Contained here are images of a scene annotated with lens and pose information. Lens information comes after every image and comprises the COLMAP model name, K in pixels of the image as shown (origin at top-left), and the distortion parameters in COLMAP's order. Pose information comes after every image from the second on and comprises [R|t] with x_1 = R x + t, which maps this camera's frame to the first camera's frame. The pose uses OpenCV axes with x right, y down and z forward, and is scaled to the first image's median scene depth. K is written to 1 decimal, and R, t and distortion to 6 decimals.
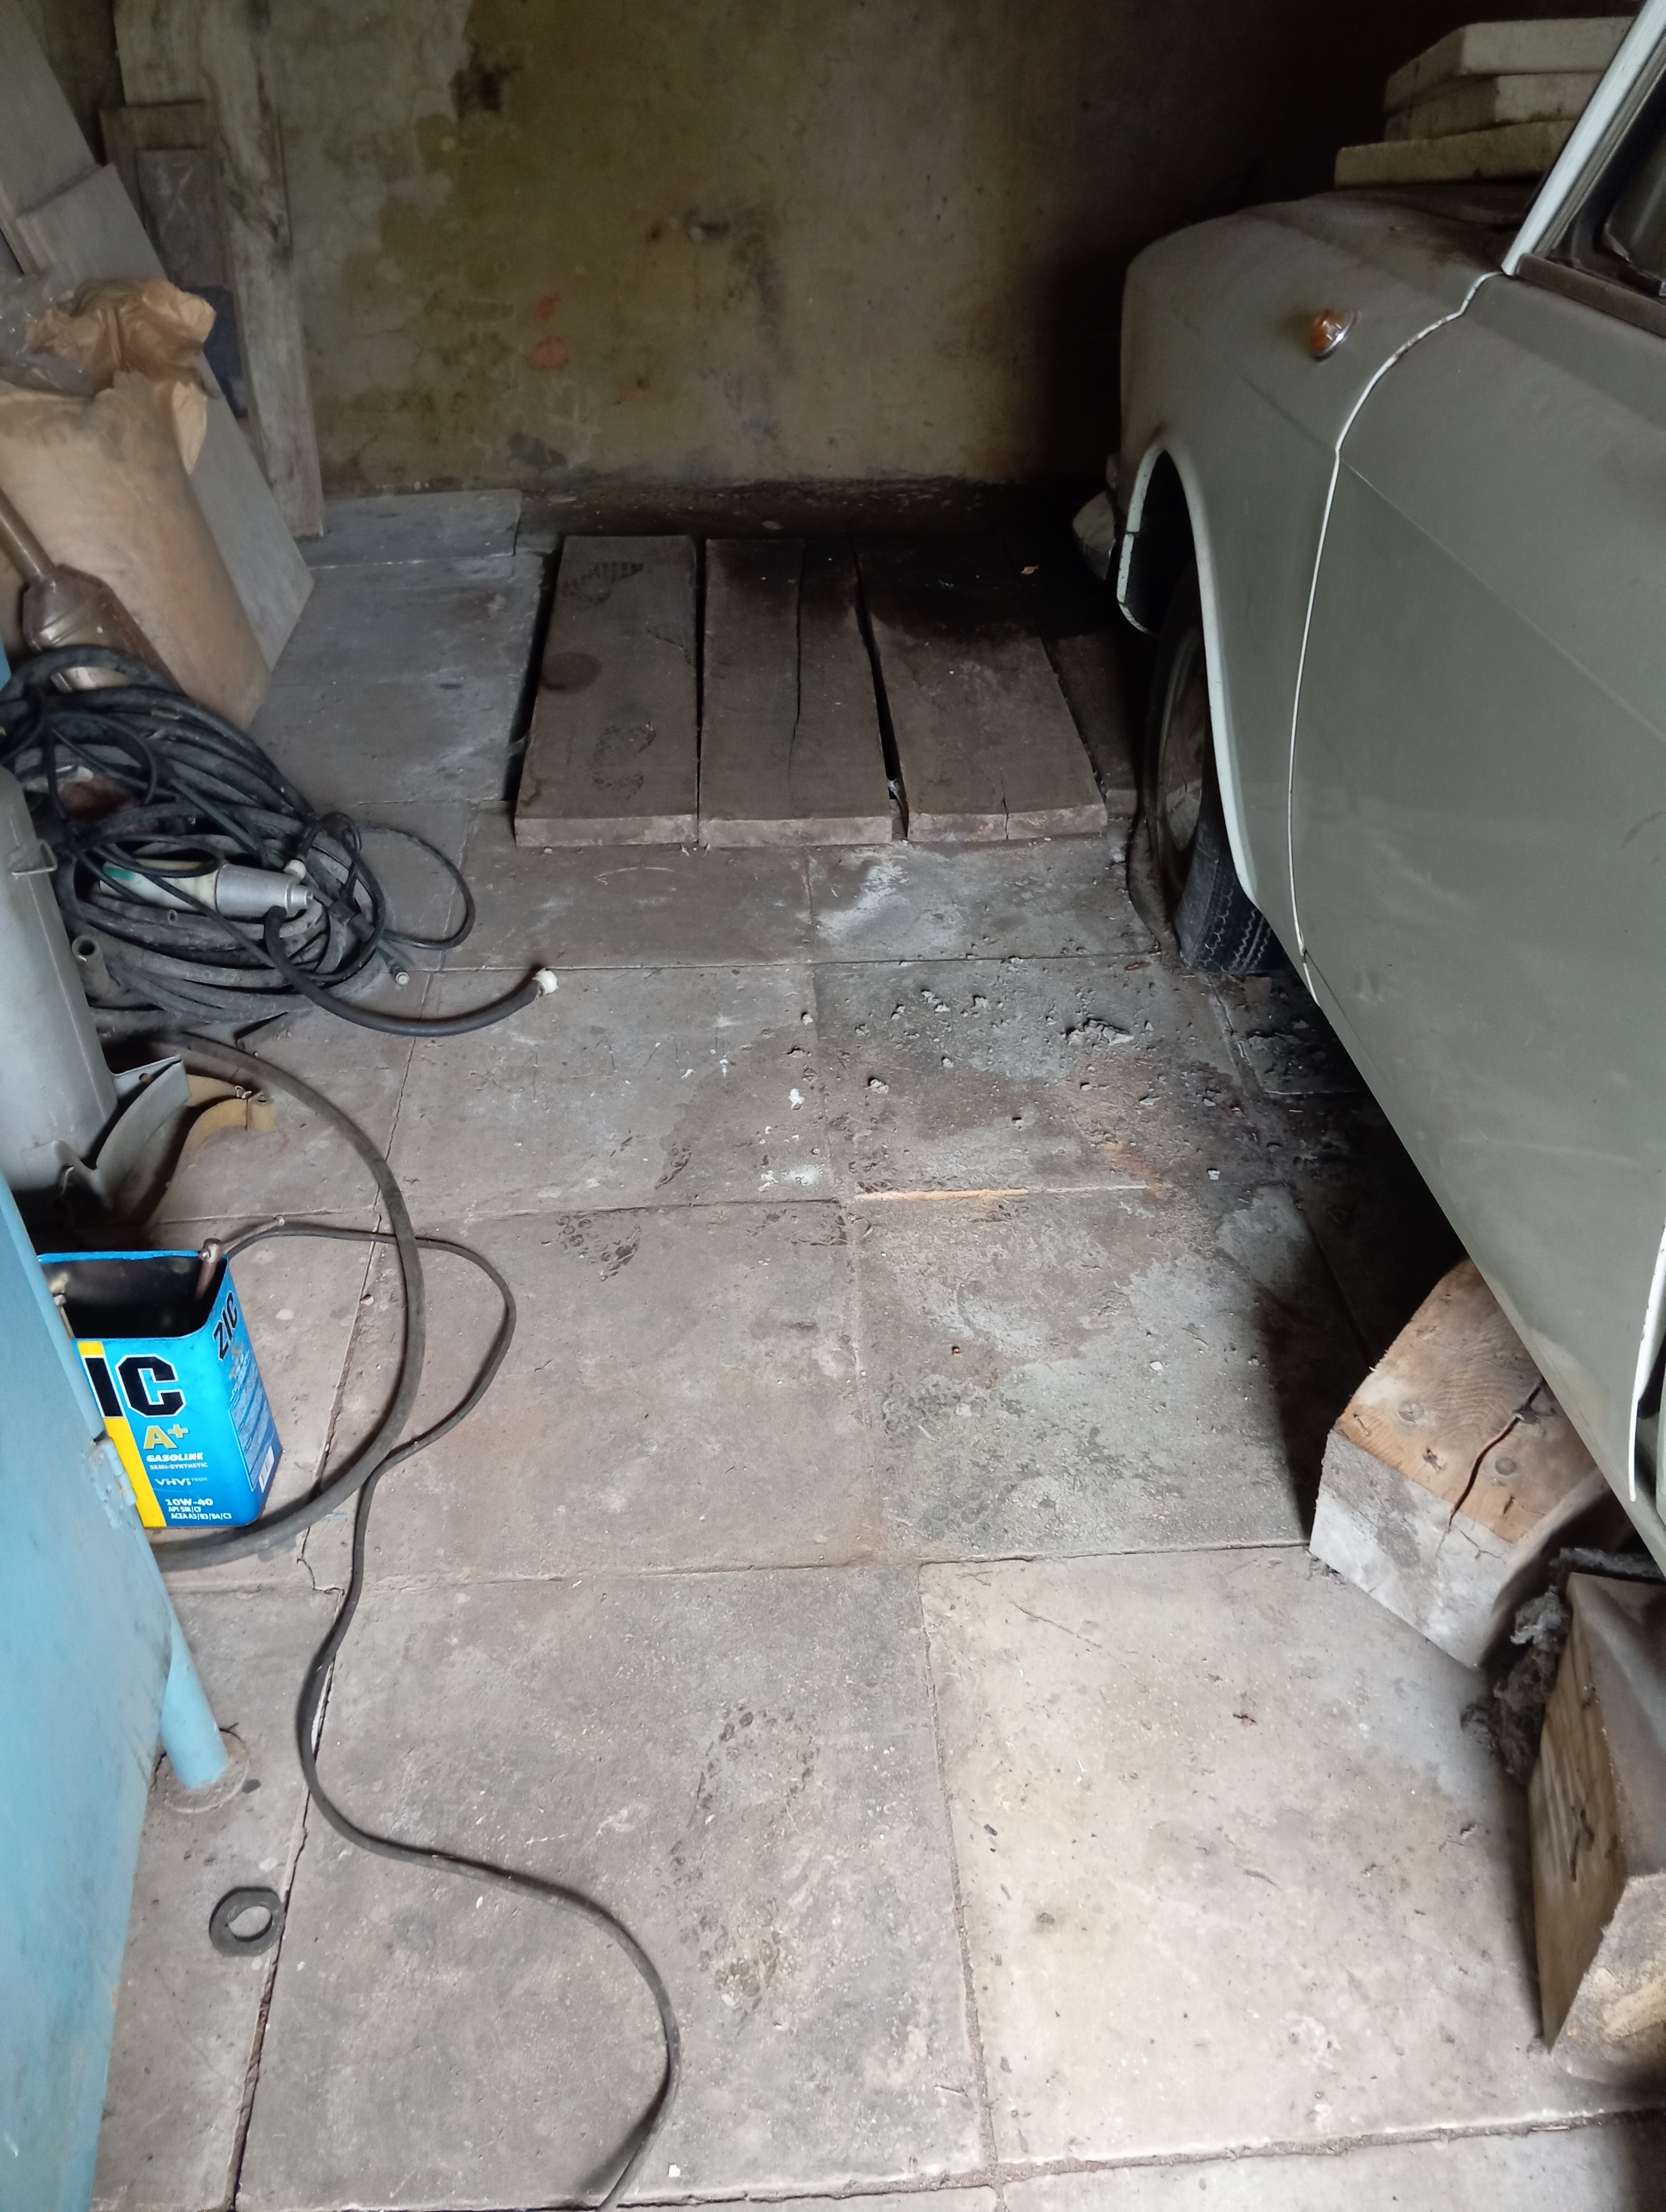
lens RADIAL K [[1807.0, 0, 833.0], [0, 1807.0, 1106.0], [0, 0, 1]] dist [0.090525, -0.184216]
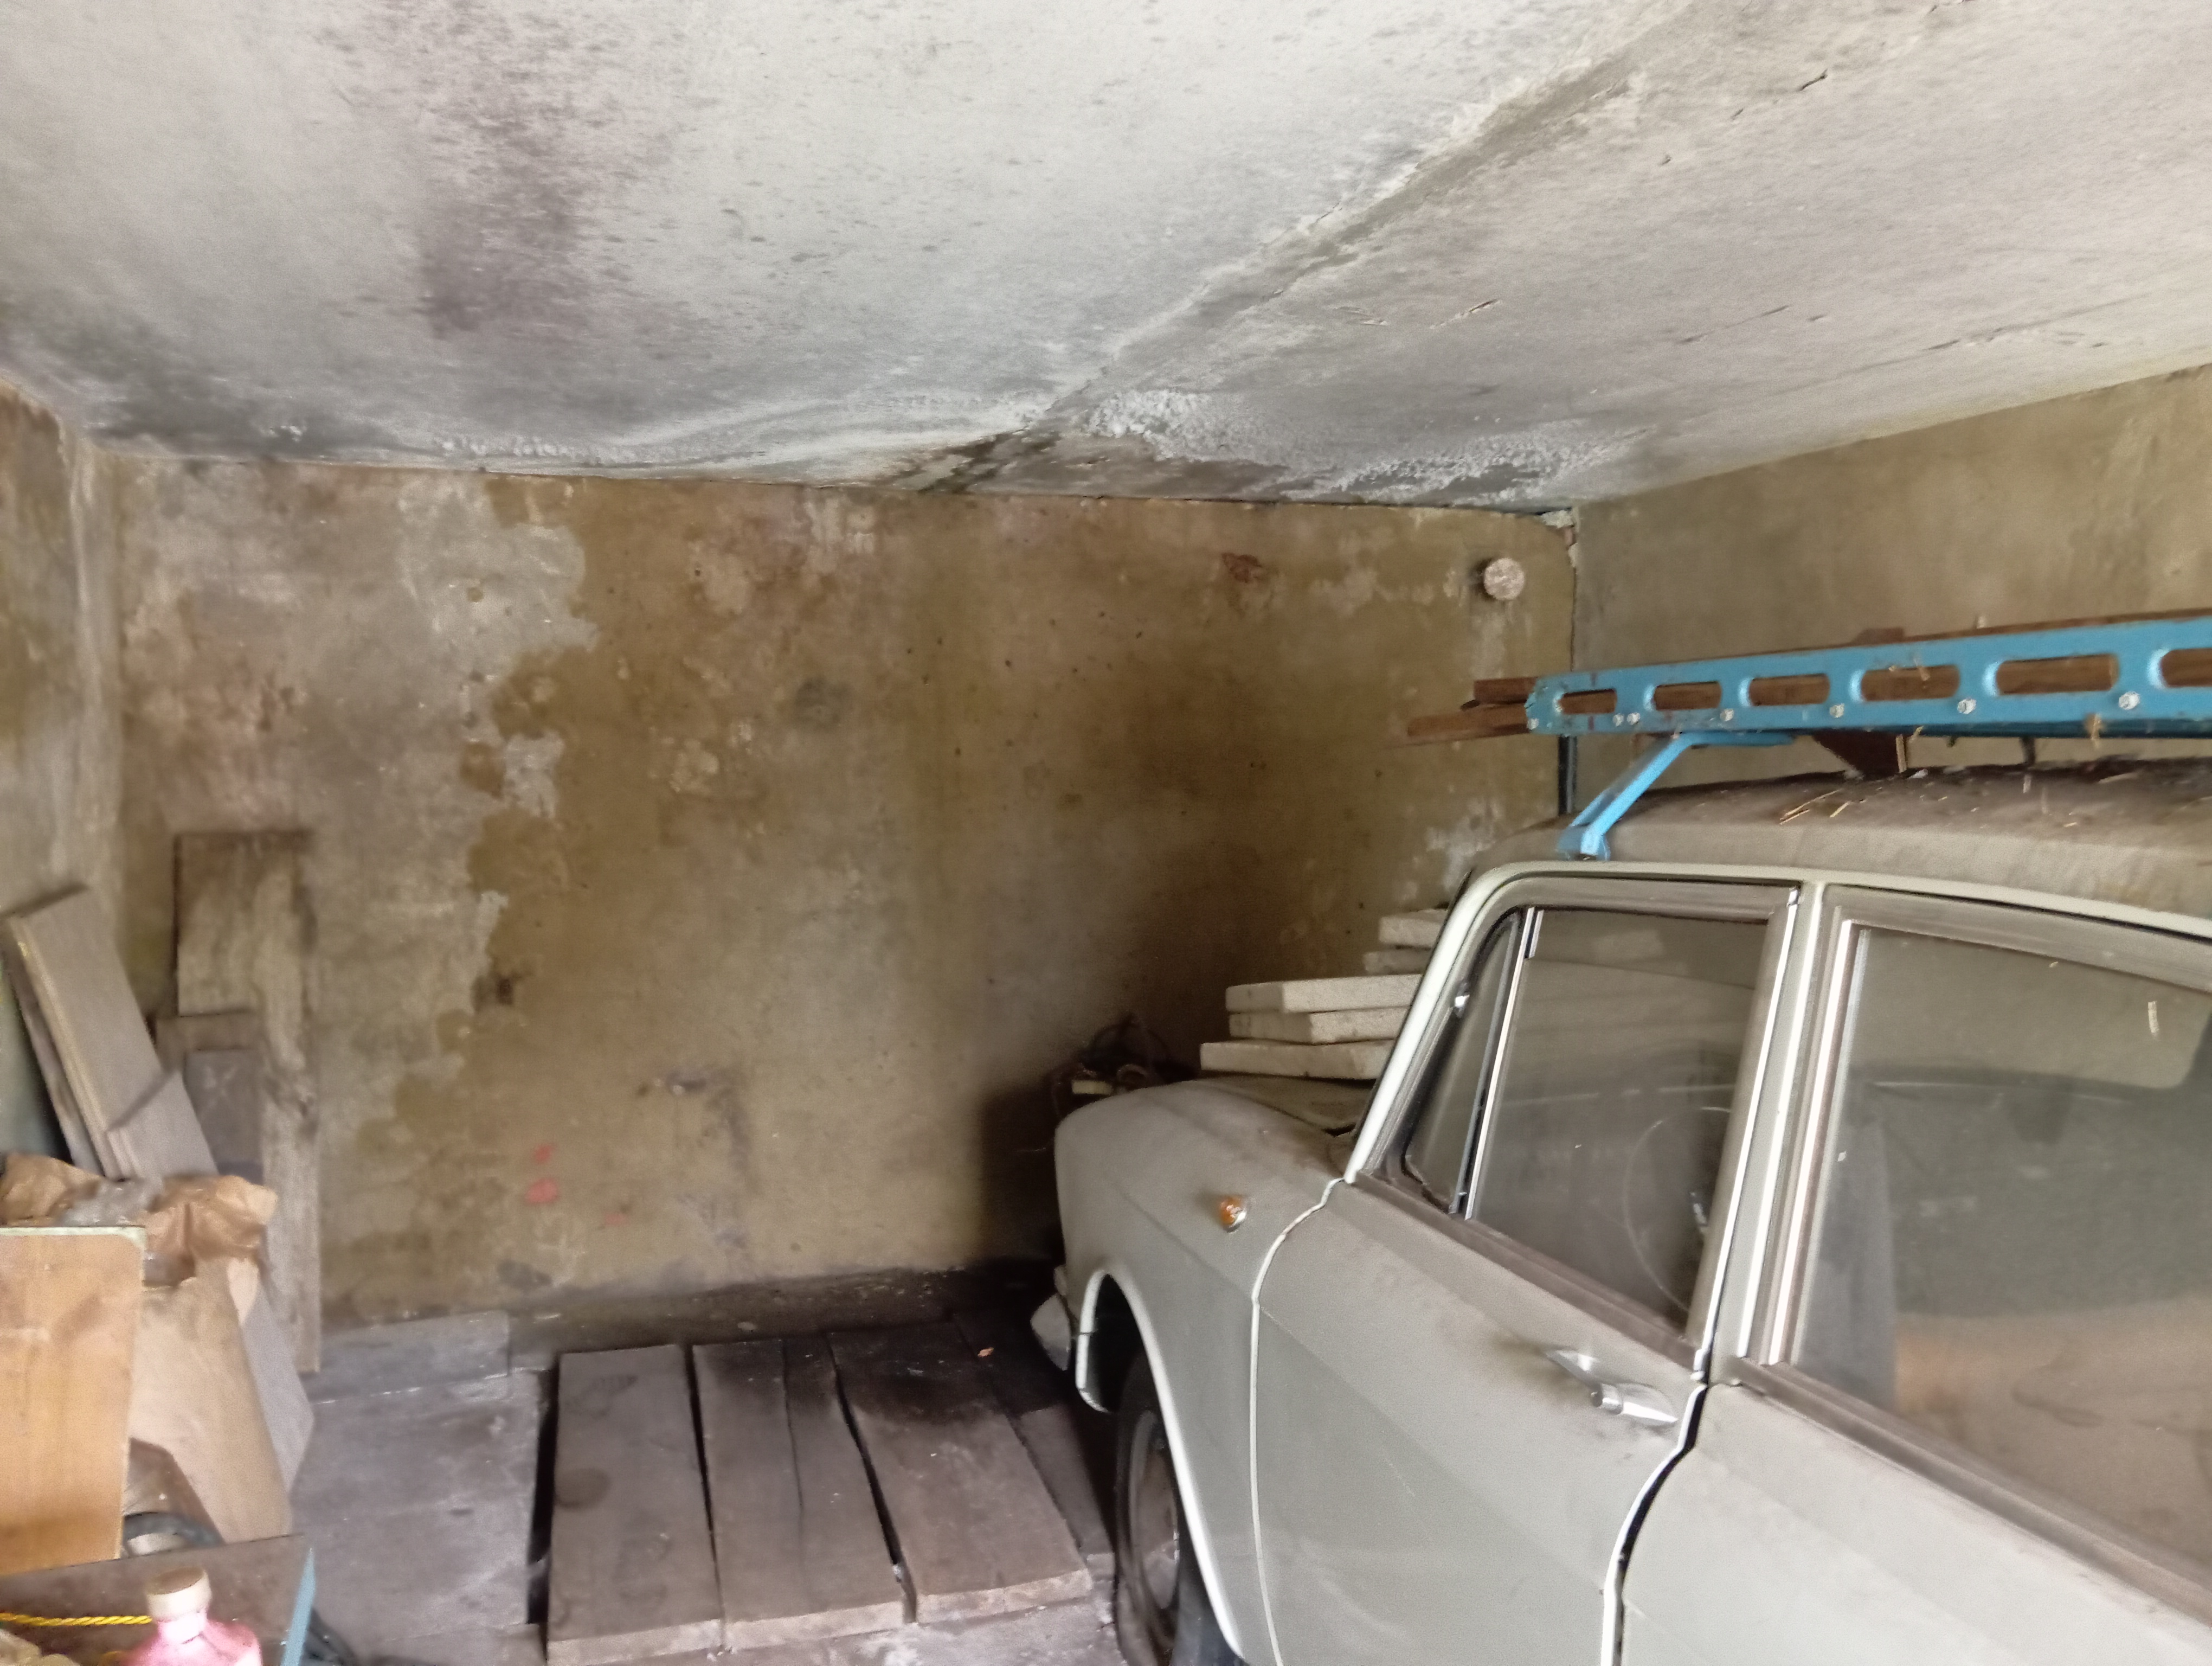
lens RADIAL K [[1807.0, 0, 1104.0], [0, 1807.0, 841.8], [0, 0, 1]] dist [0.090525, -0.184216]
pose [[0.977454, -0.019362, 0.210259, -0.061089], [0.123365, 0.860518, -0.494256, 0.005951], [-0.171362, 0.509051, 0.843506, -0.165277]]
